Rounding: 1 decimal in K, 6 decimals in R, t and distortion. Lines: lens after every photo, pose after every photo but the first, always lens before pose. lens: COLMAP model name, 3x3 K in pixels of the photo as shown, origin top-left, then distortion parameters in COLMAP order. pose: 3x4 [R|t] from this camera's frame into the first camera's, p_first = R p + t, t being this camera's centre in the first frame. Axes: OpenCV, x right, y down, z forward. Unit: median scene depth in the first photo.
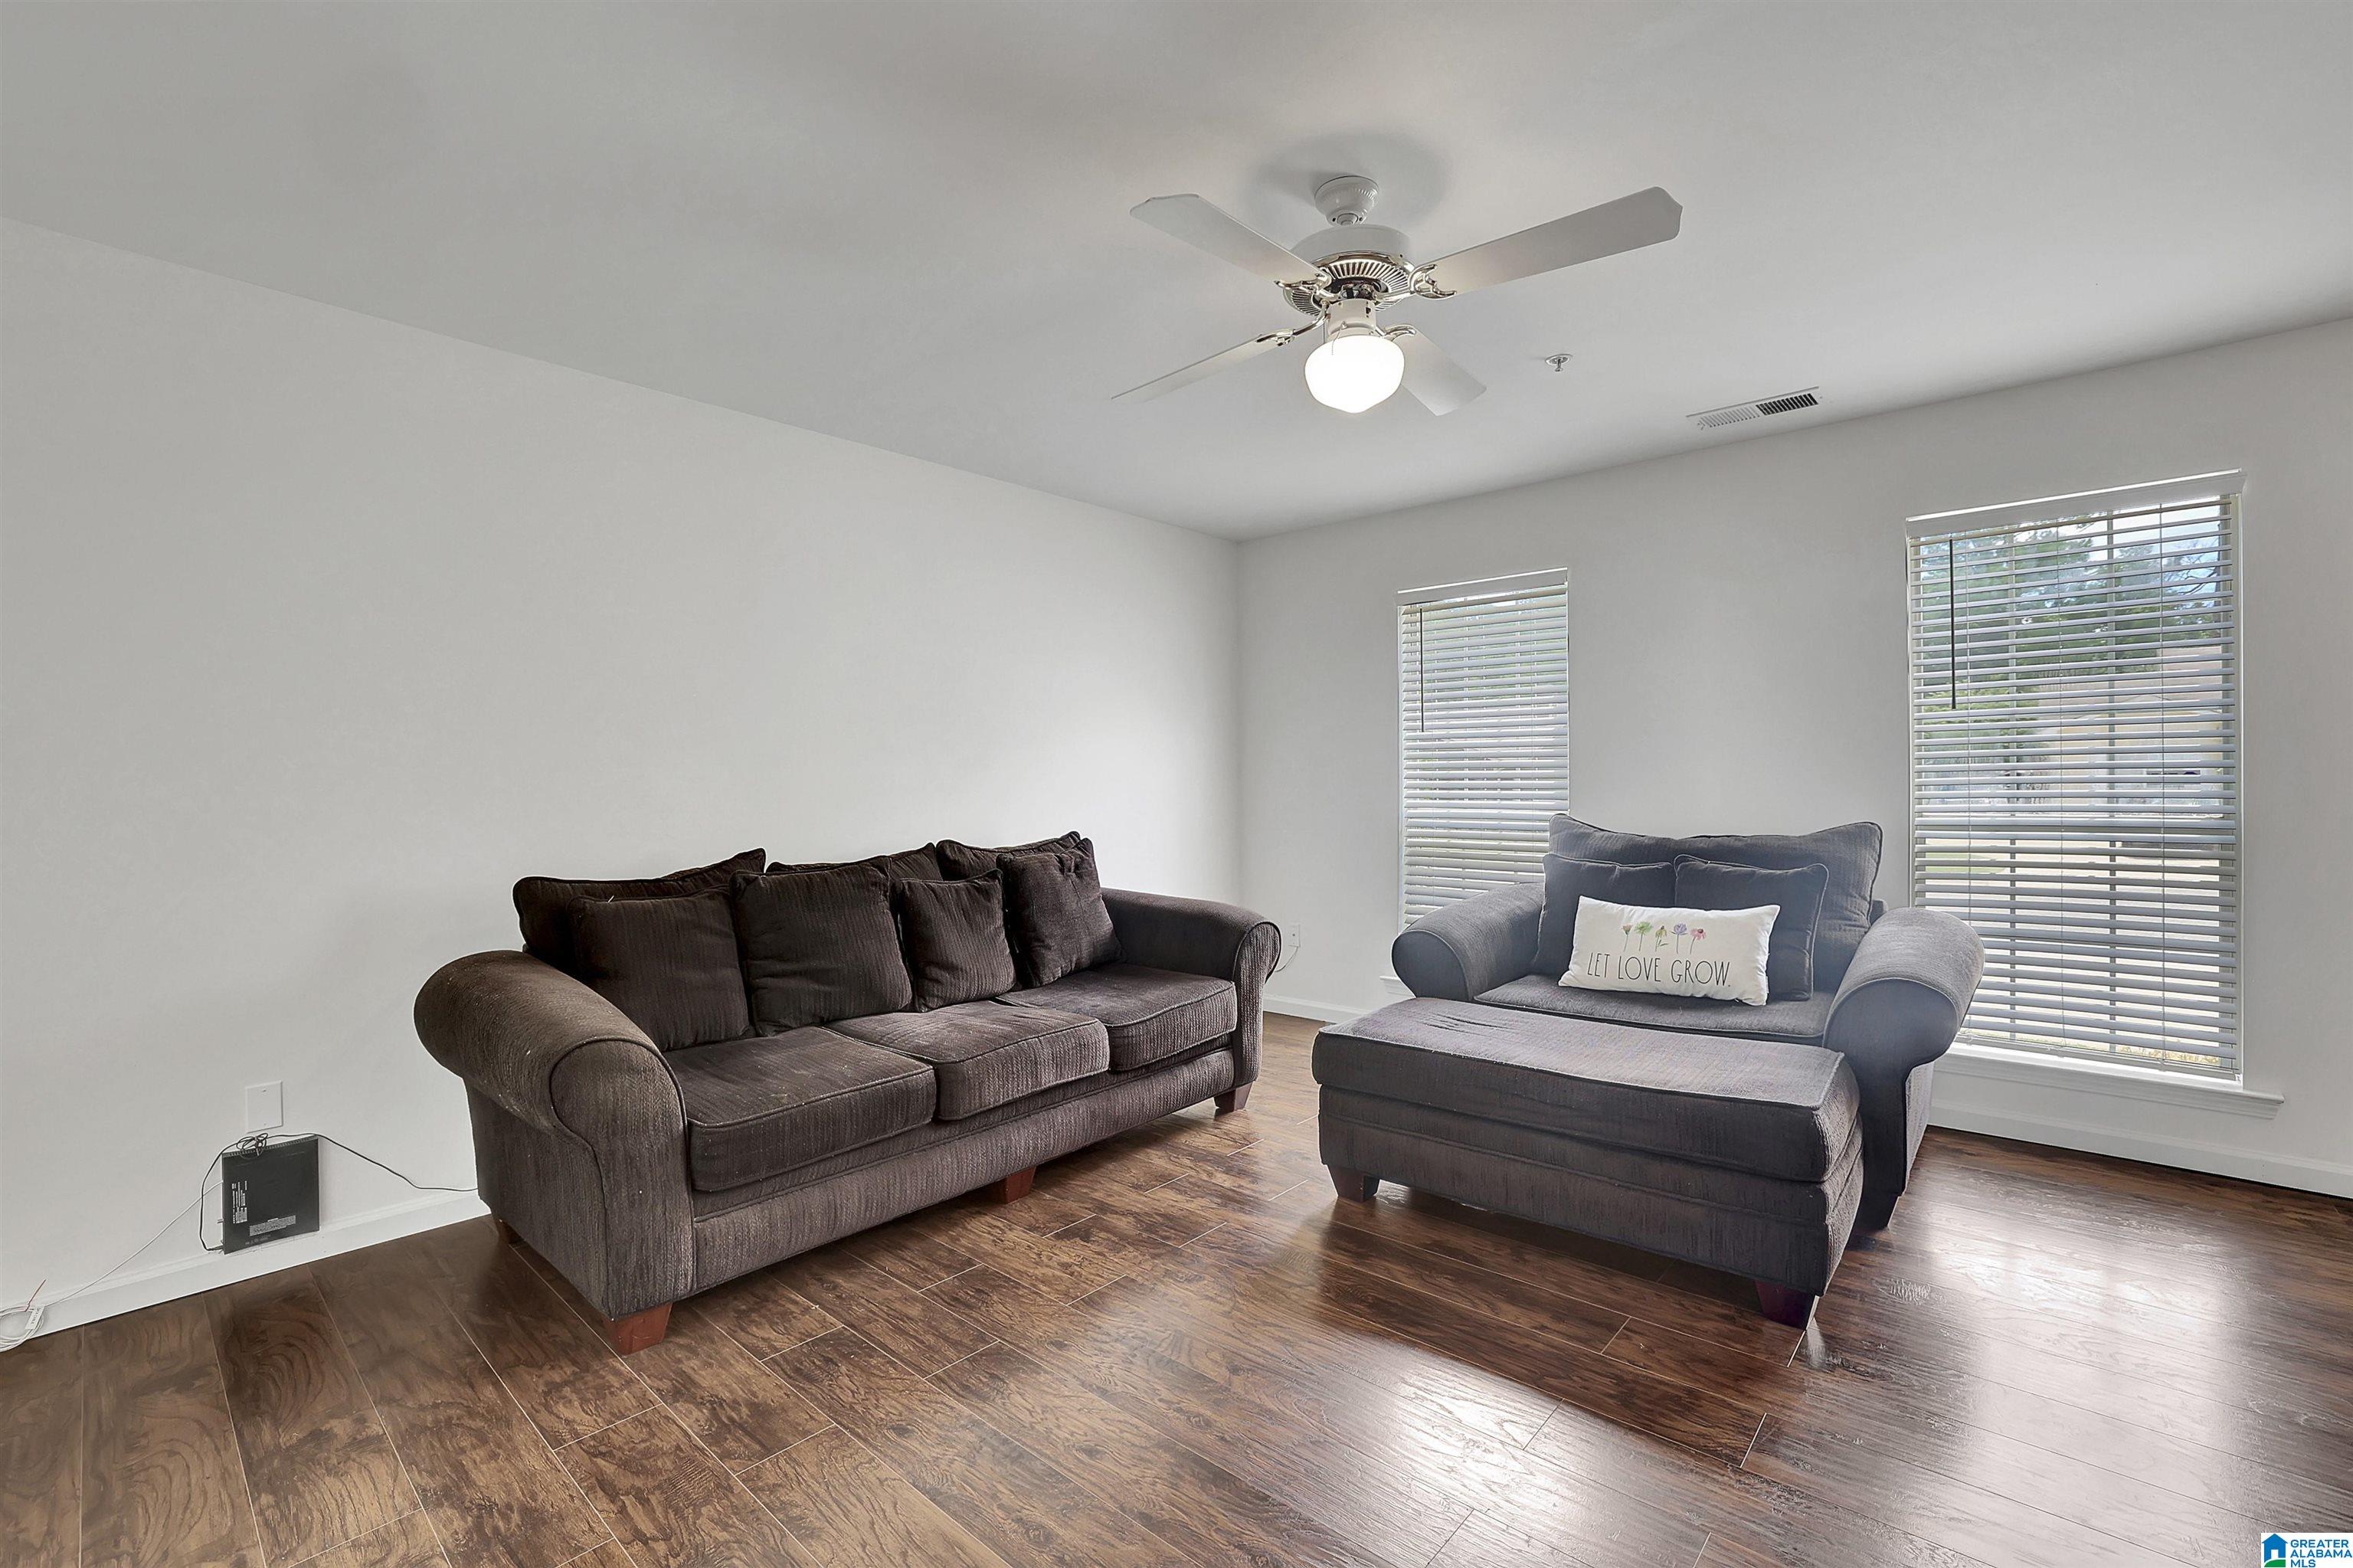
lens RADIAL K [[1036.2, 0, 1176.5], [0, 1036.2, 784.0], [0, 0, 1]] dist [-0.001003, -0.000039]
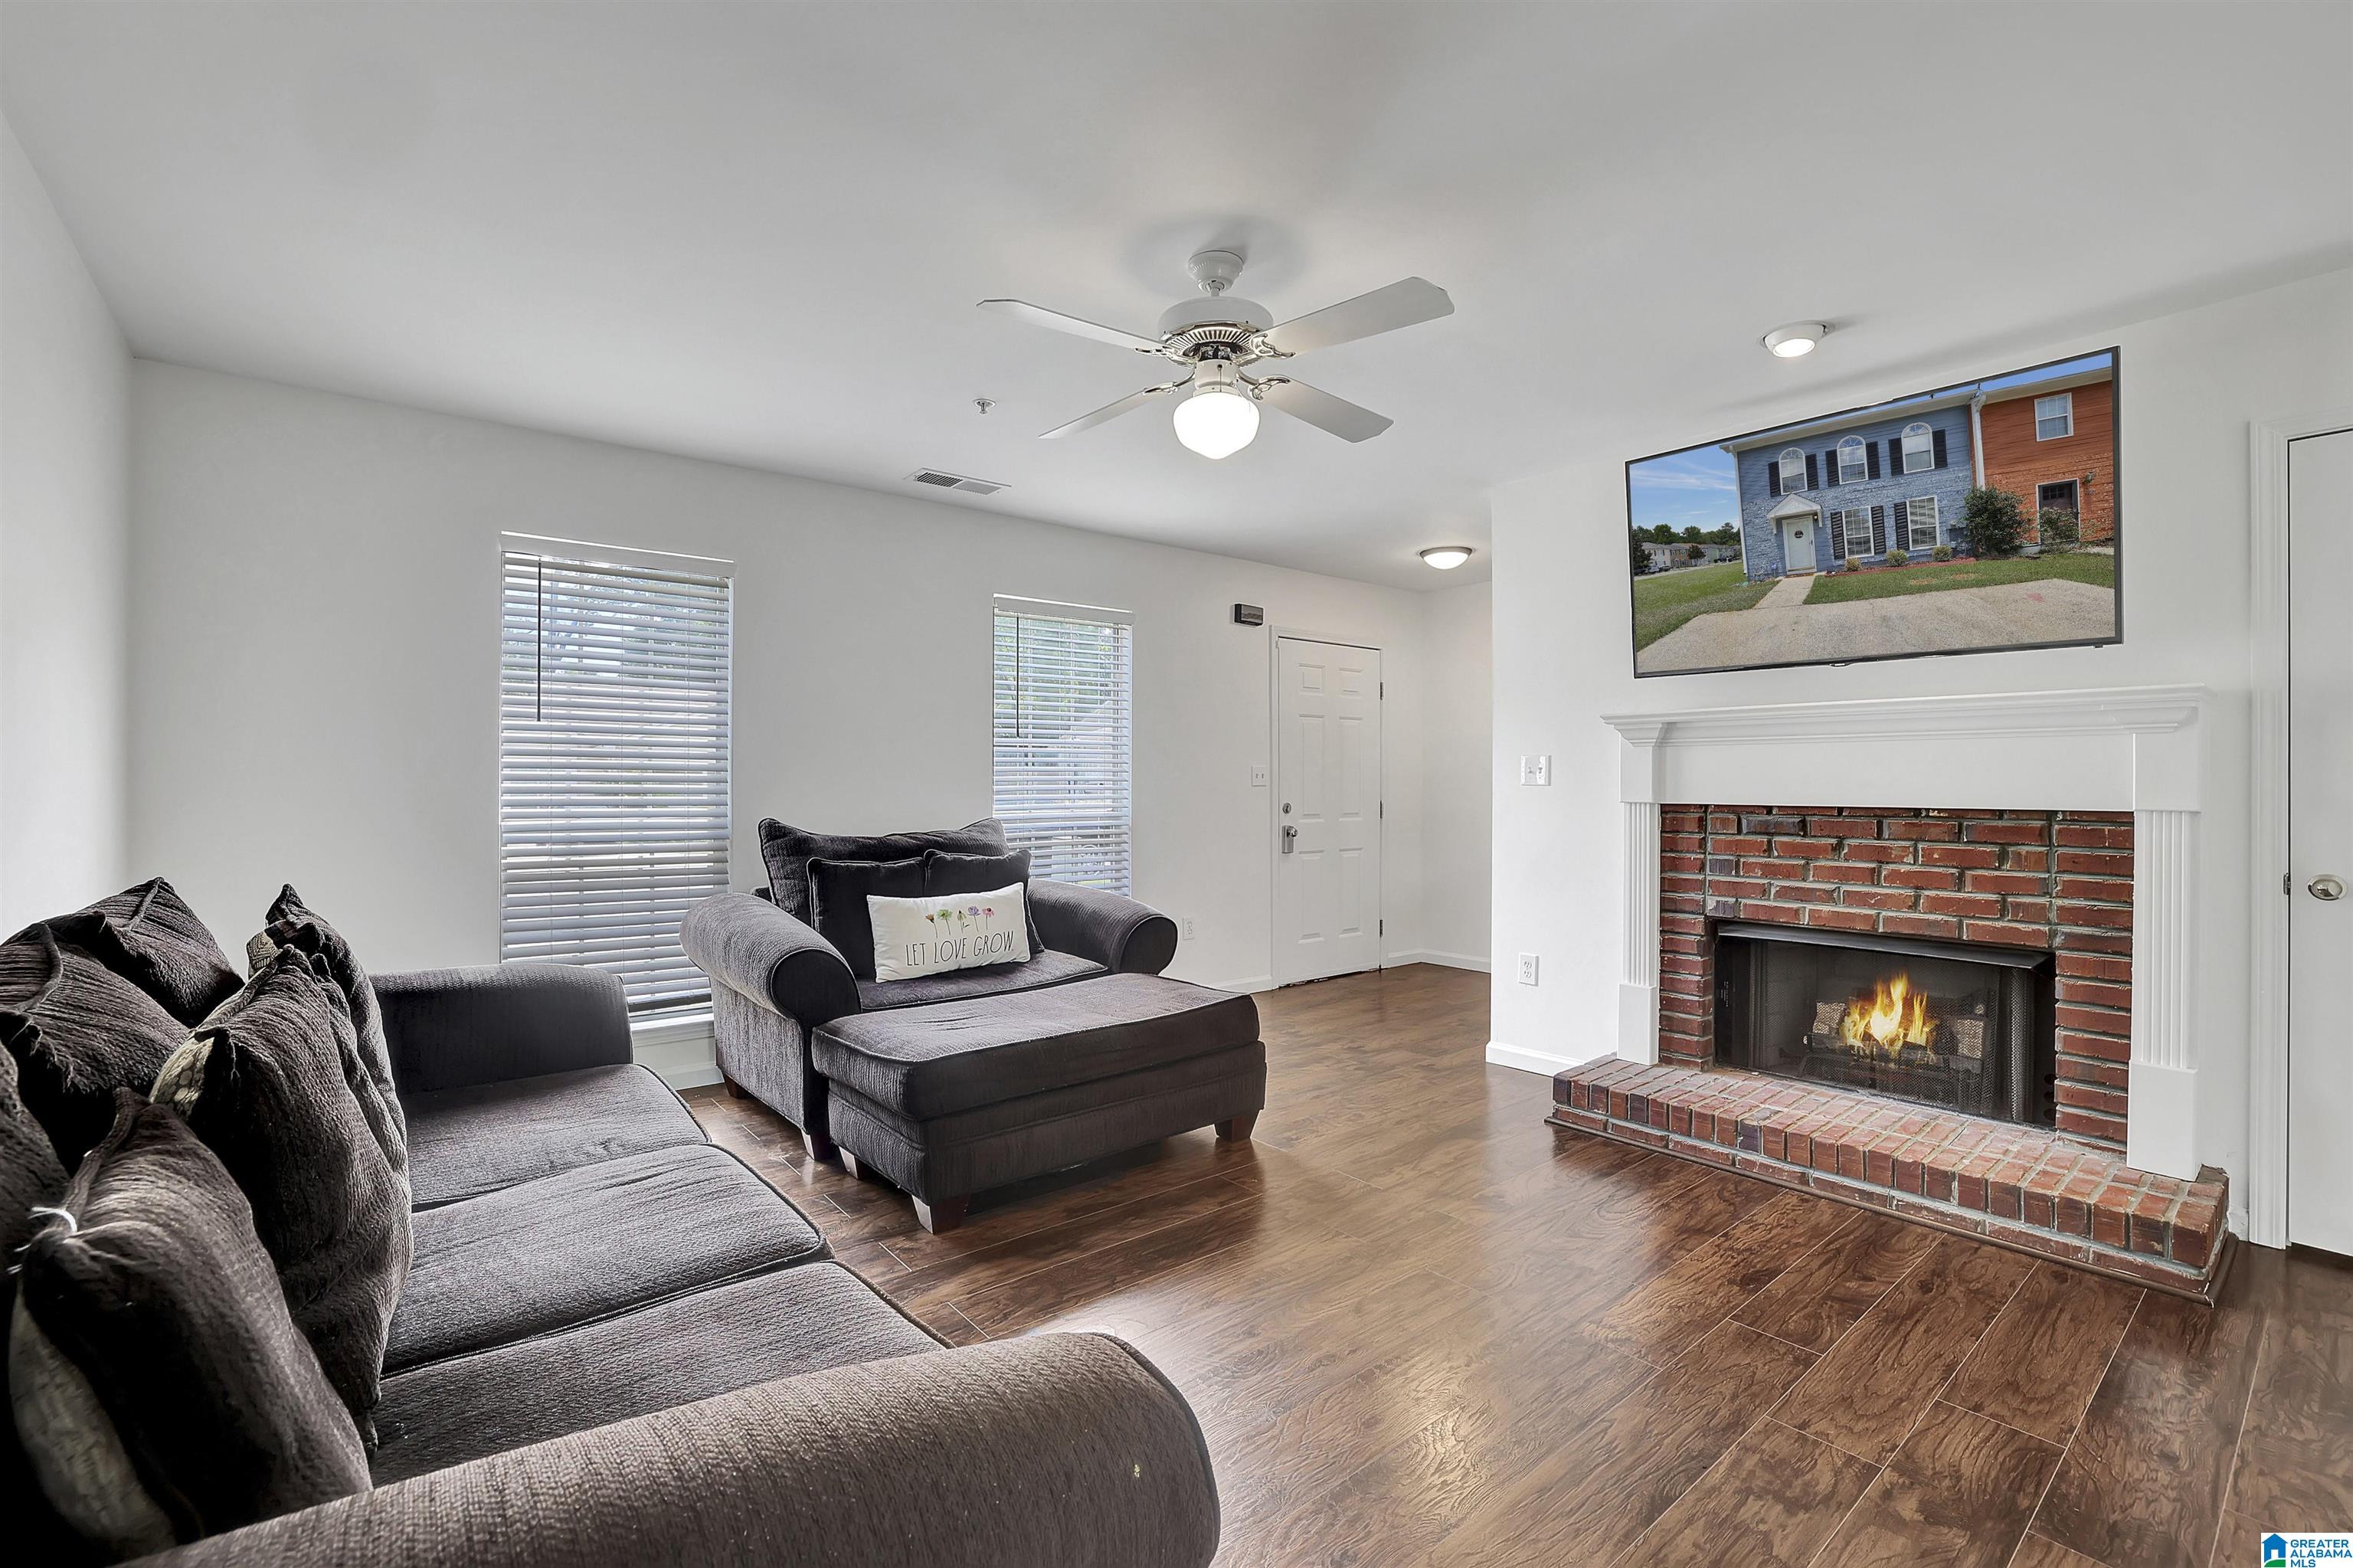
lens RADIAL K [[1039.3, 0, 1181.4], [0, 1039.3, 789.9], [0, 0, 1]] dist [-0.000831, 0.000130]
pose [[0.164925, 0.004677, 0.986295, -0.664684], [-0.001422, 0.999989, -0.004504, 0.007558], [-0.986305, -0.000659, 0.164930, 0.588256]]
